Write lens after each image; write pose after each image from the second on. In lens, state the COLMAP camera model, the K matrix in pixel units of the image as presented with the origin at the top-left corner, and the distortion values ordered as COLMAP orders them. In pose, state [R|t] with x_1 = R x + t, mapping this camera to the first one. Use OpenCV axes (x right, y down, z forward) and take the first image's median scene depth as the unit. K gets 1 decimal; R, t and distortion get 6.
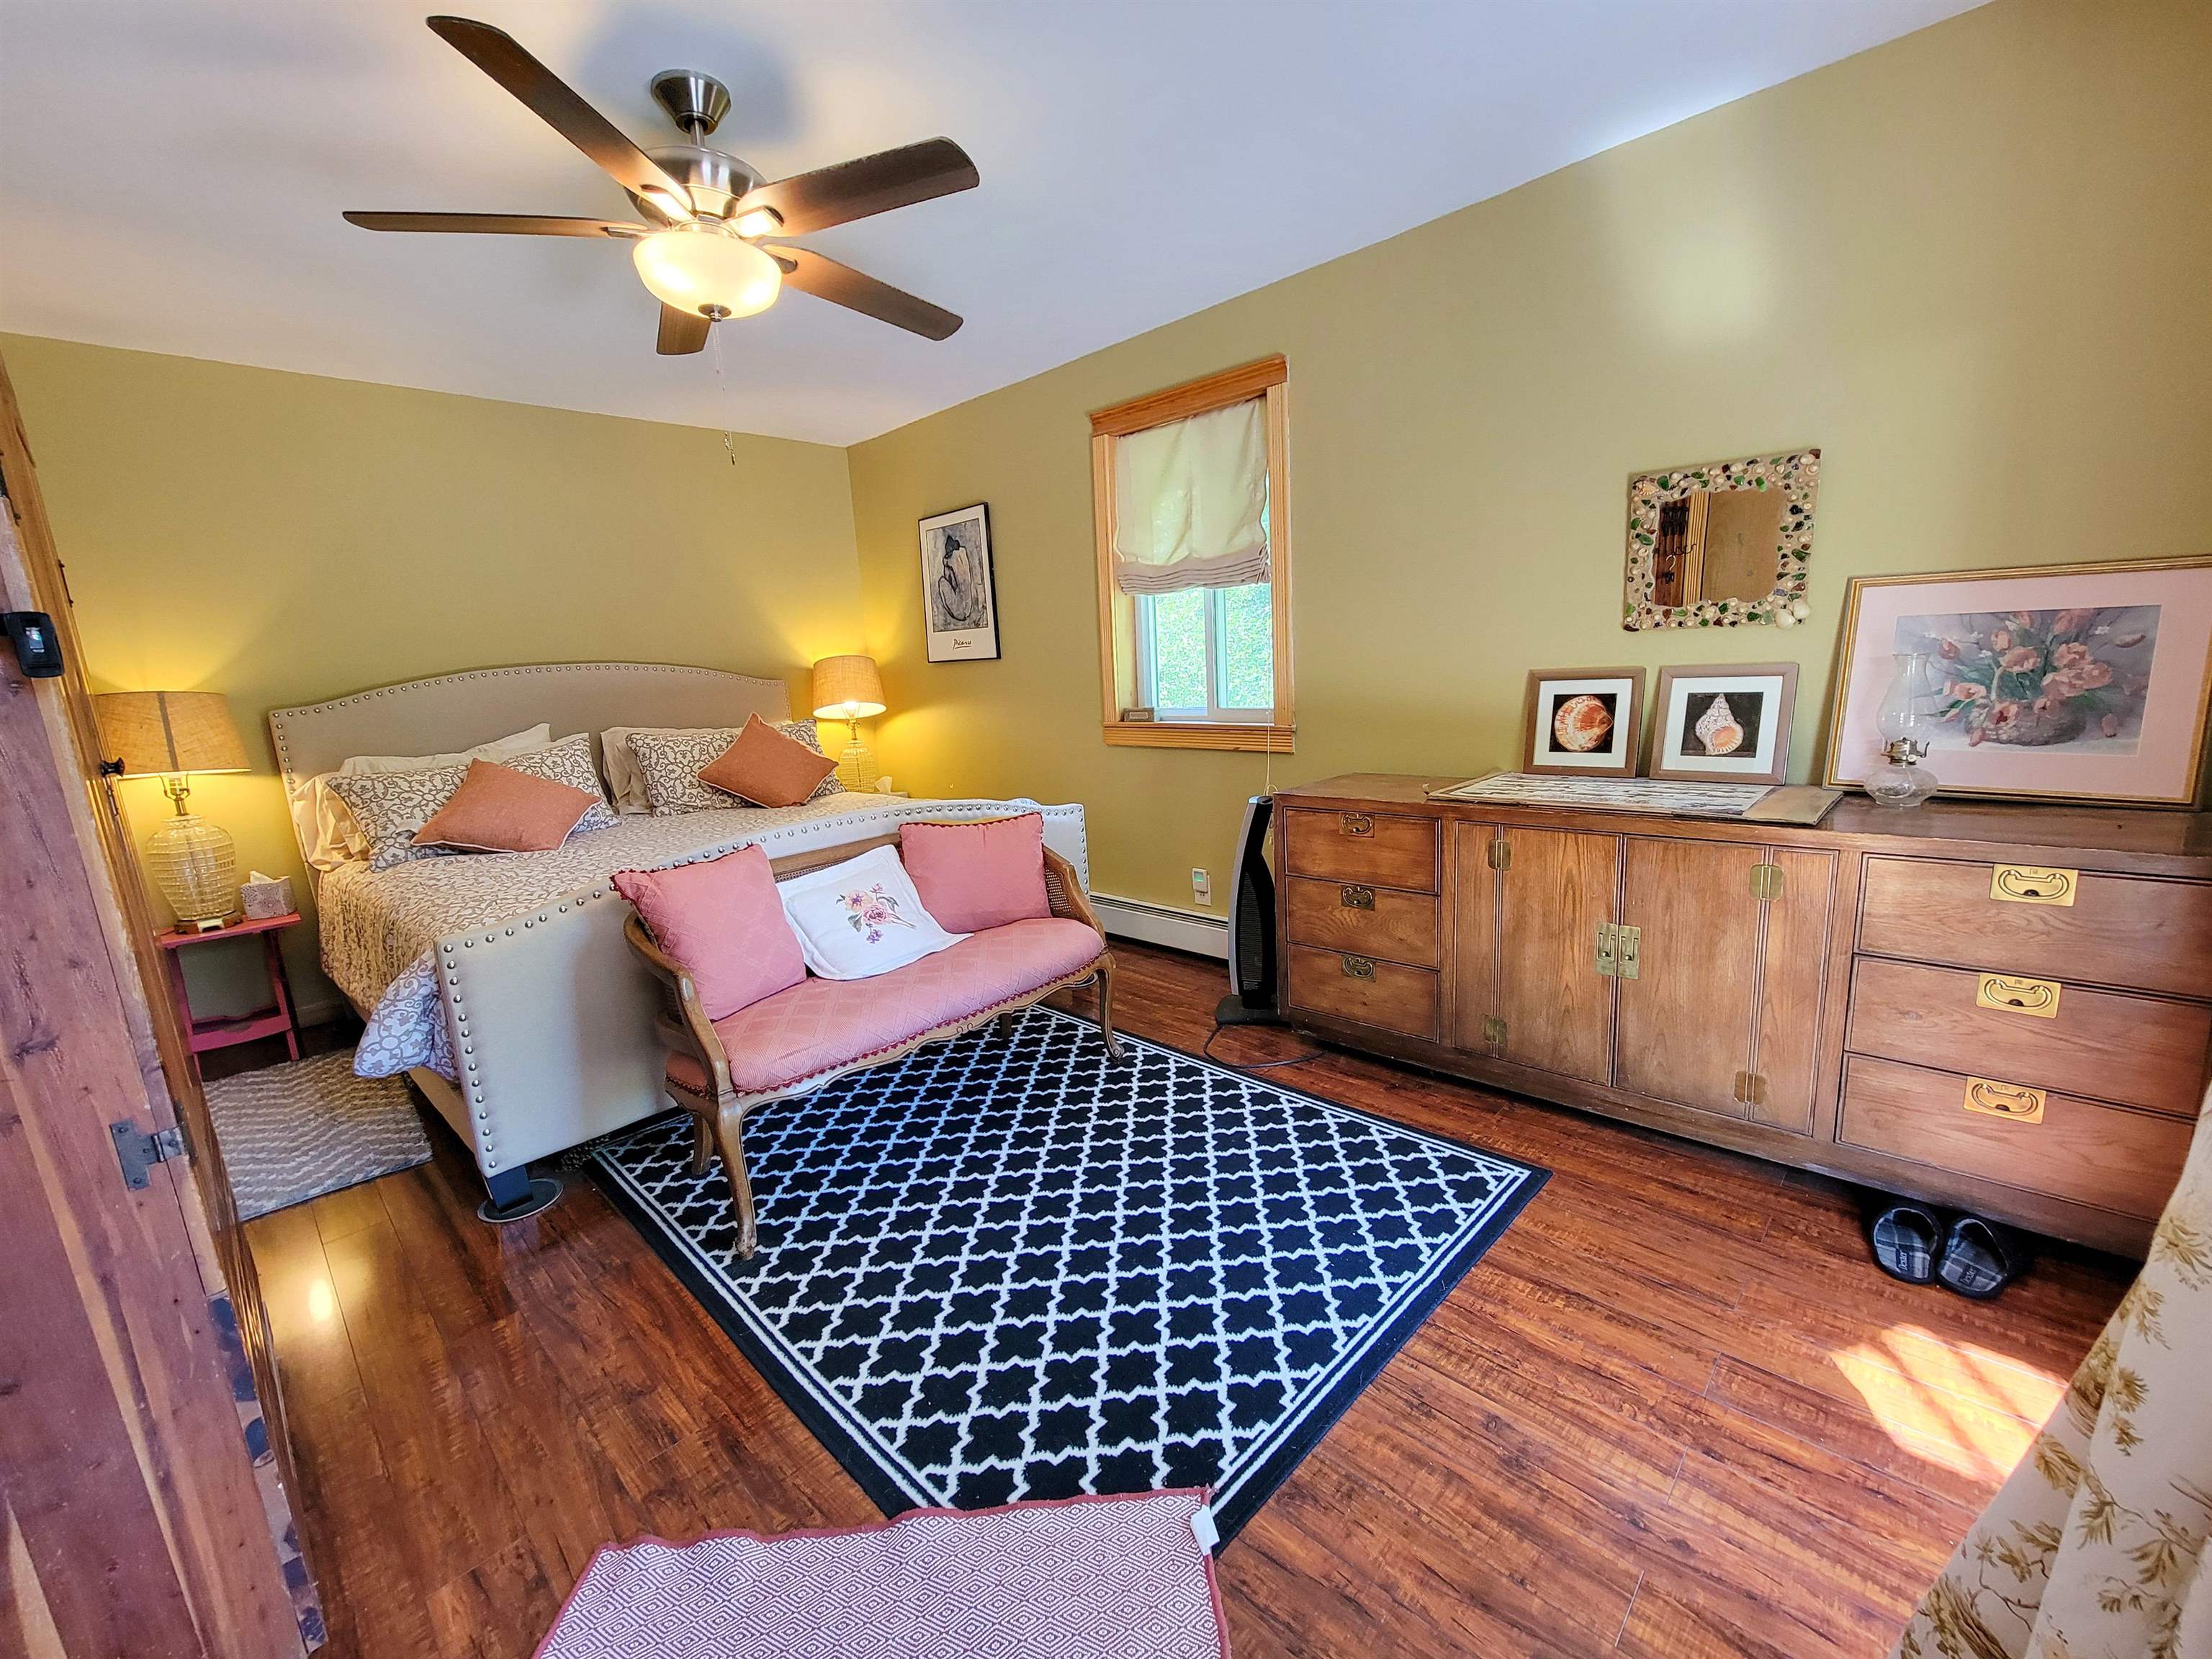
lens RADIAL K [[905.3, 0, 1118.3], [0, 905.3, 832.7], [0, 0, 1]] dist [-0.001084, 0.000751]
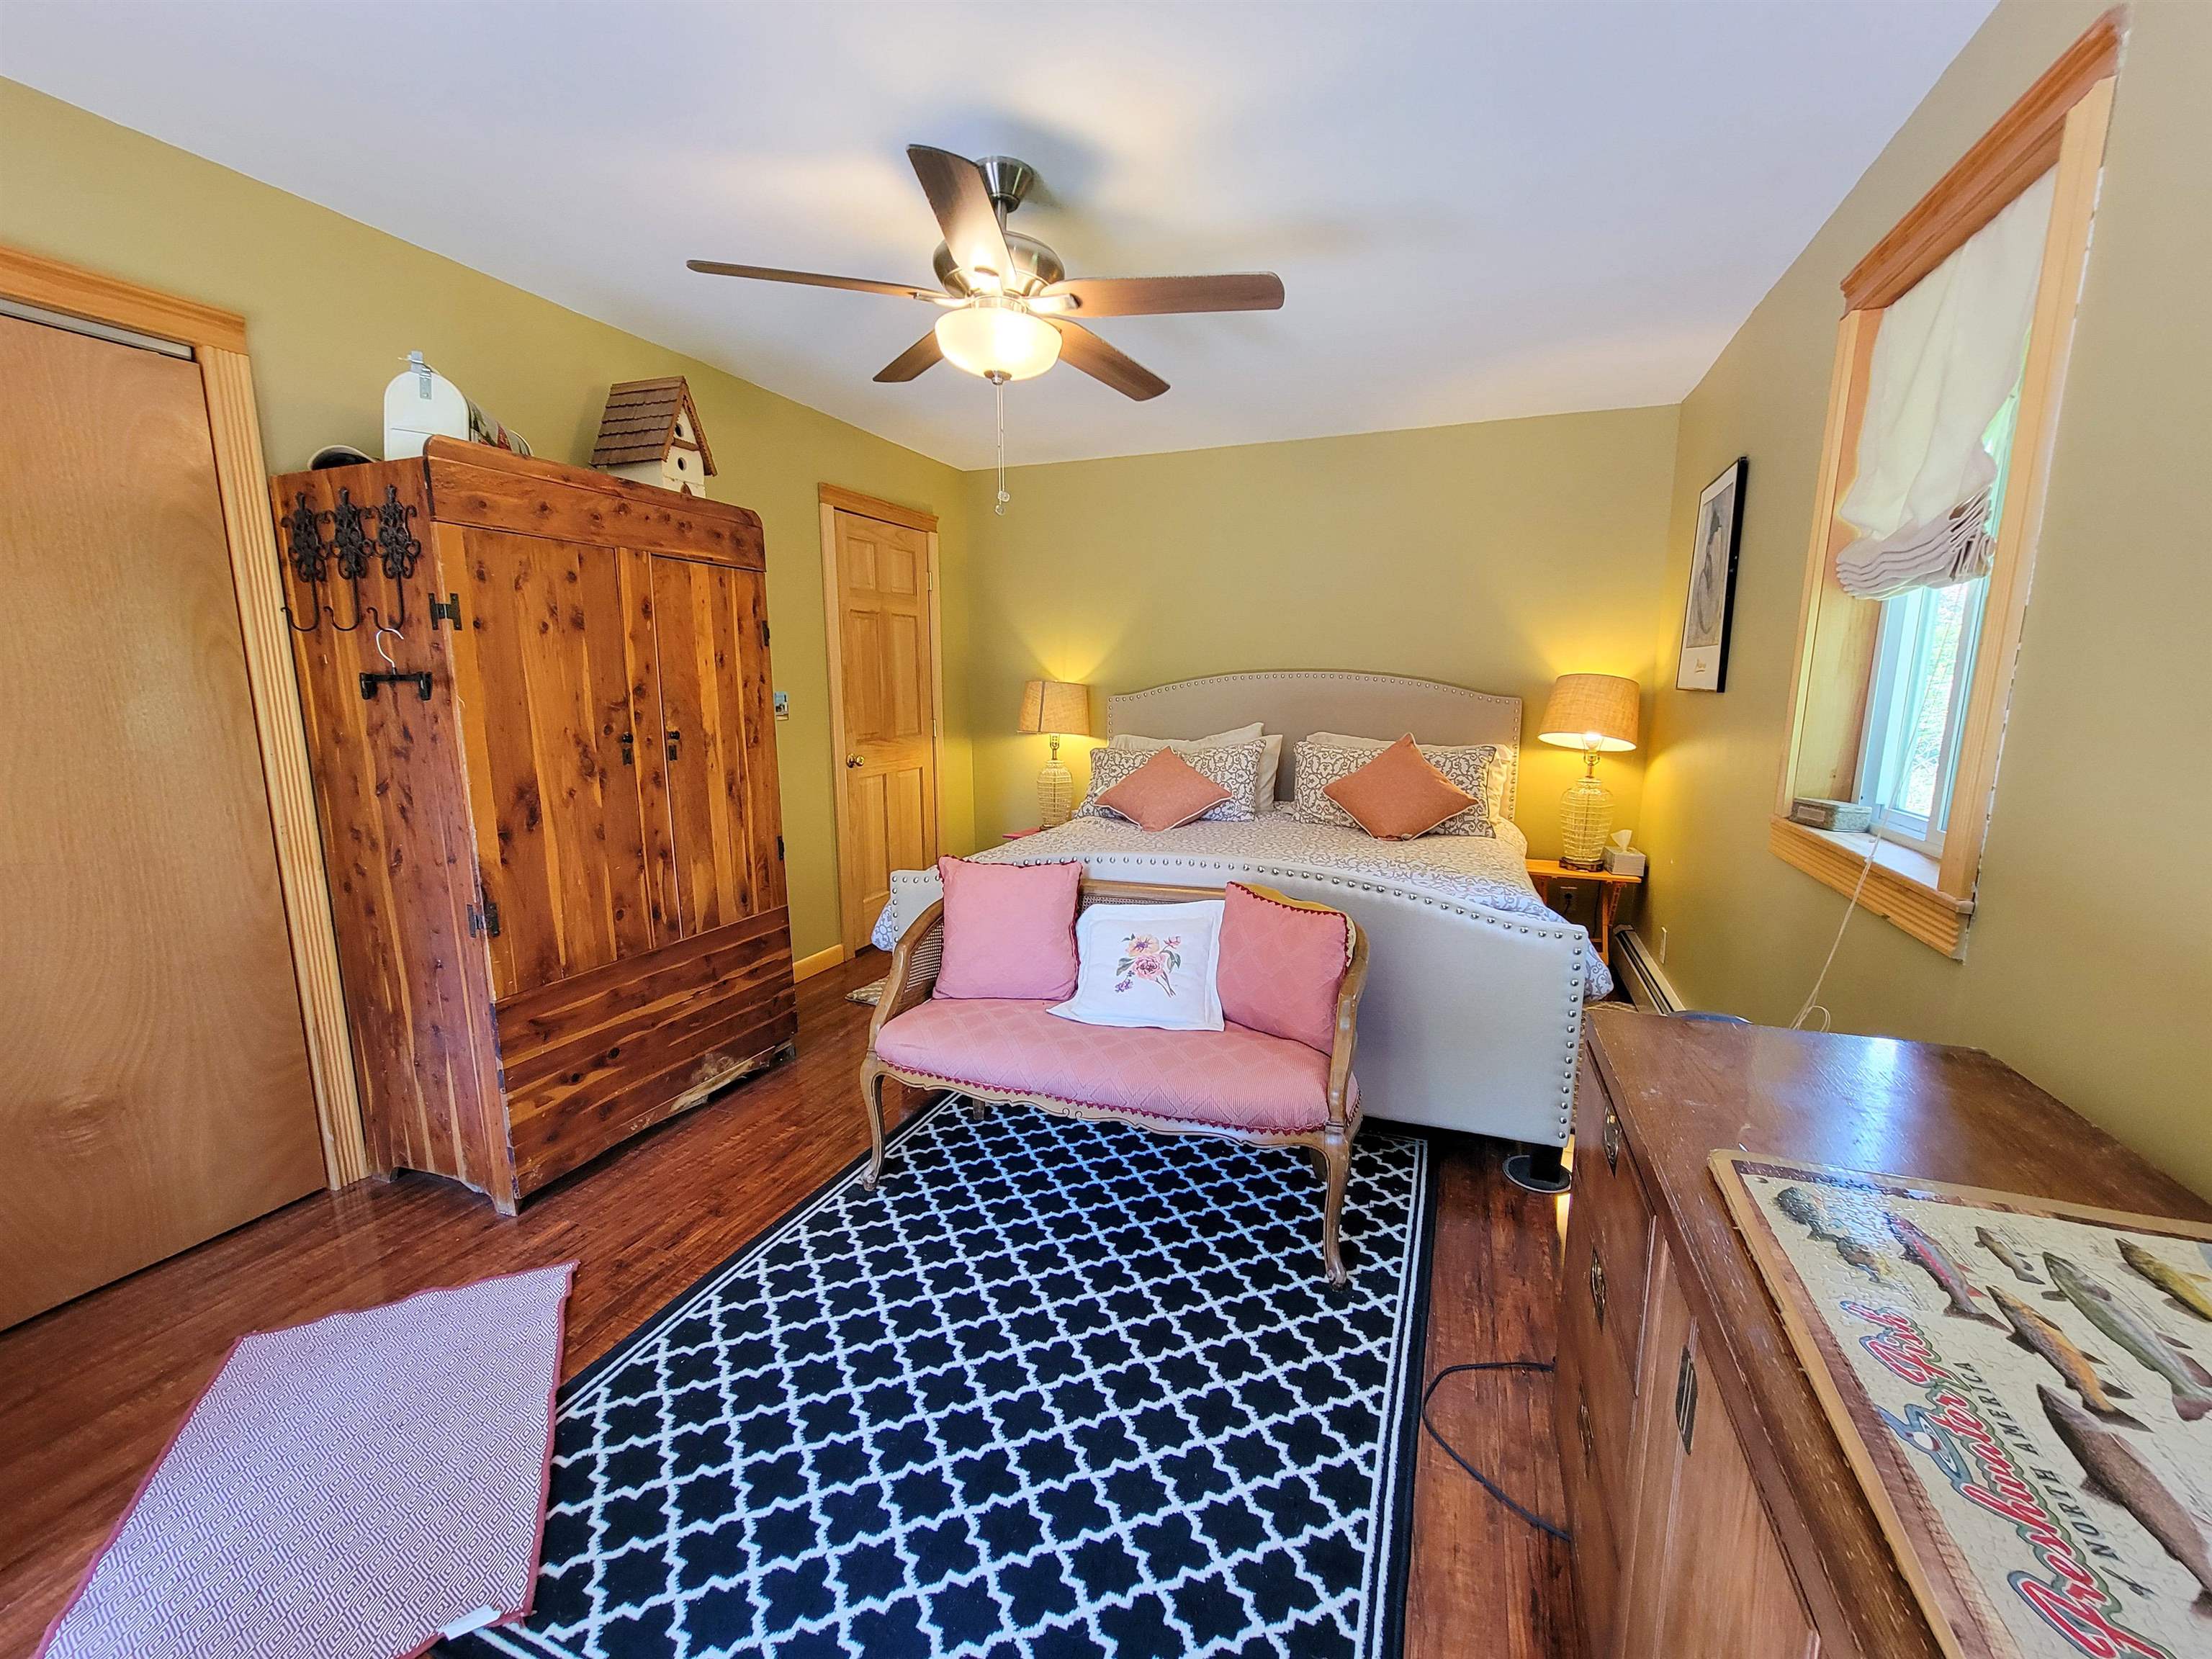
lens RADIAL K [[905.3, 0, 1118.3], [0, 905.3, 832.7], [0, 0, 1]] dist [-0.001084, 0.000751]
pose [[0.389551, 0.208193, -0.897165, 0.652450], [-0.190934, 0.971209, 0.142471, -0.210190], [0.900996, 0.115800, 0.418086, 0.686446]]
